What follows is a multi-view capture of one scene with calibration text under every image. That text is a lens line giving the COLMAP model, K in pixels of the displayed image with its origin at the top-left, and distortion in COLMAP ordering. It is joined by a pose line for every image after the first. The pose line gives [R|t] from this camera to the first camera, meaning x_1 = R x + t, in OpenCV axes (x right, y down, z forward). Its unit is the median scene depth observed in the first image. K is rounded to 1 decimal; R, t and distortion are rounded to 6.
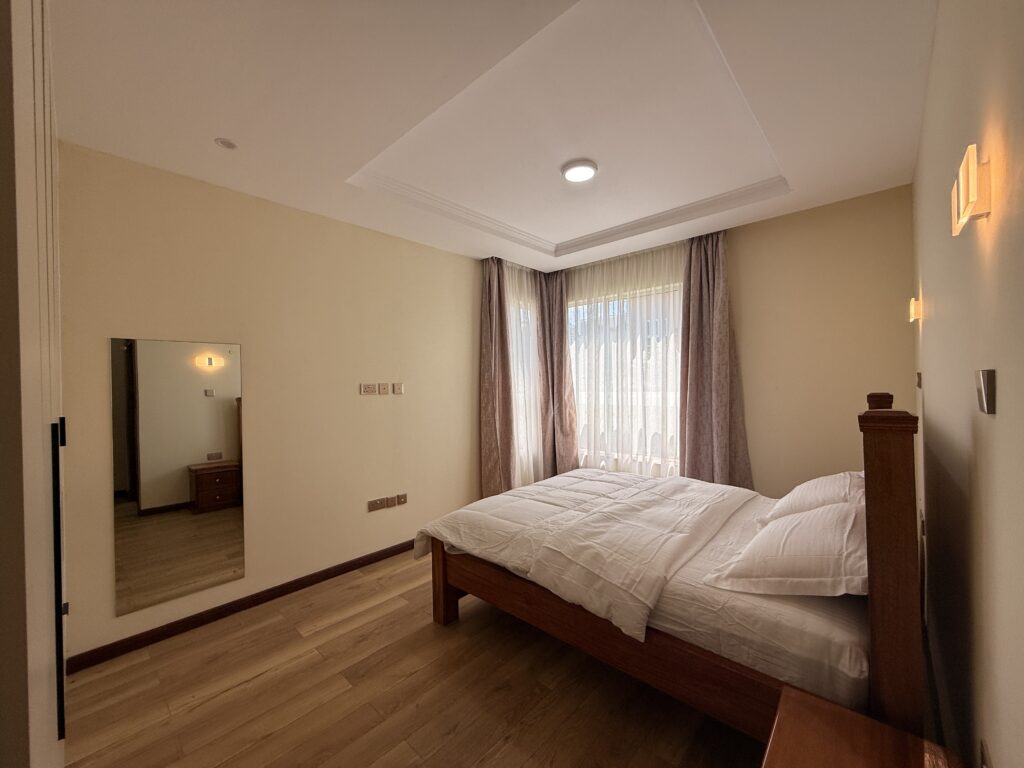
lens RADIAL K [[402.8, 0, 509.1], [0, 402.8, 385.5], [0, 0, 1]] dist [0.000411, -0.000007]
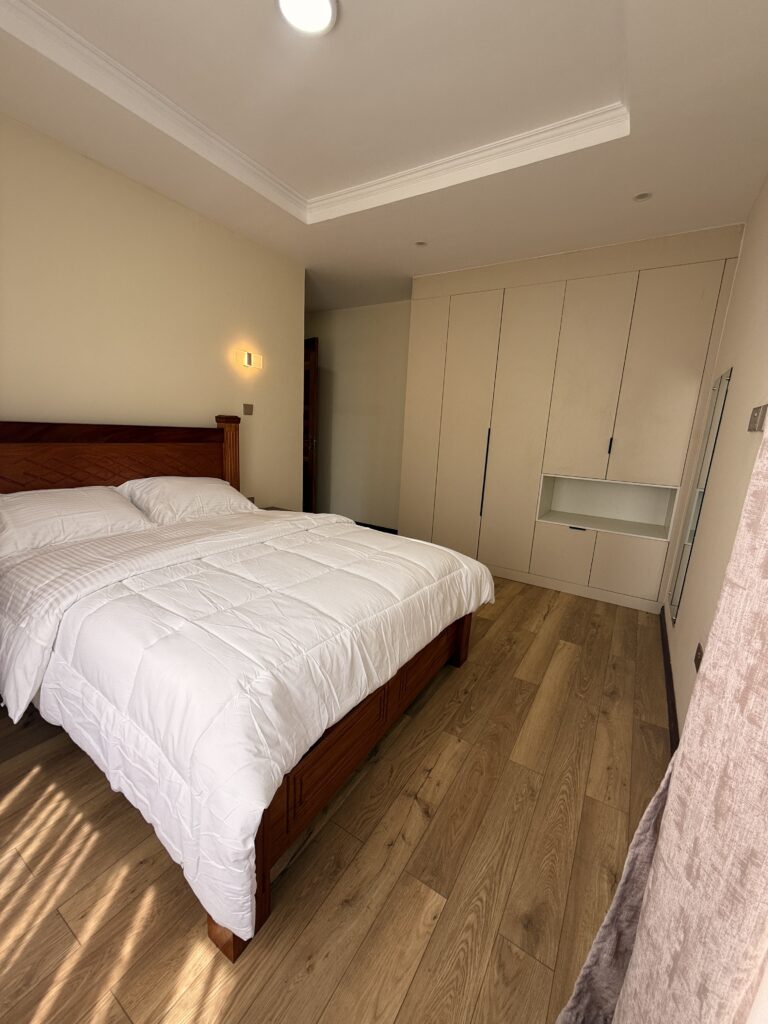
lens RADIAL K [[402.8, 0, 384.0], [0, 402.8, 512.0], [0, 0, 1]] dist [0.000411, -0.000007]
pose [[-0.982023, 0.005934, -0.188667, 0.206325], [-0.034165, 0.977409, 0.208576, 0.043881], [0.185642, 0.211272, -0.959636, 1.973896]]
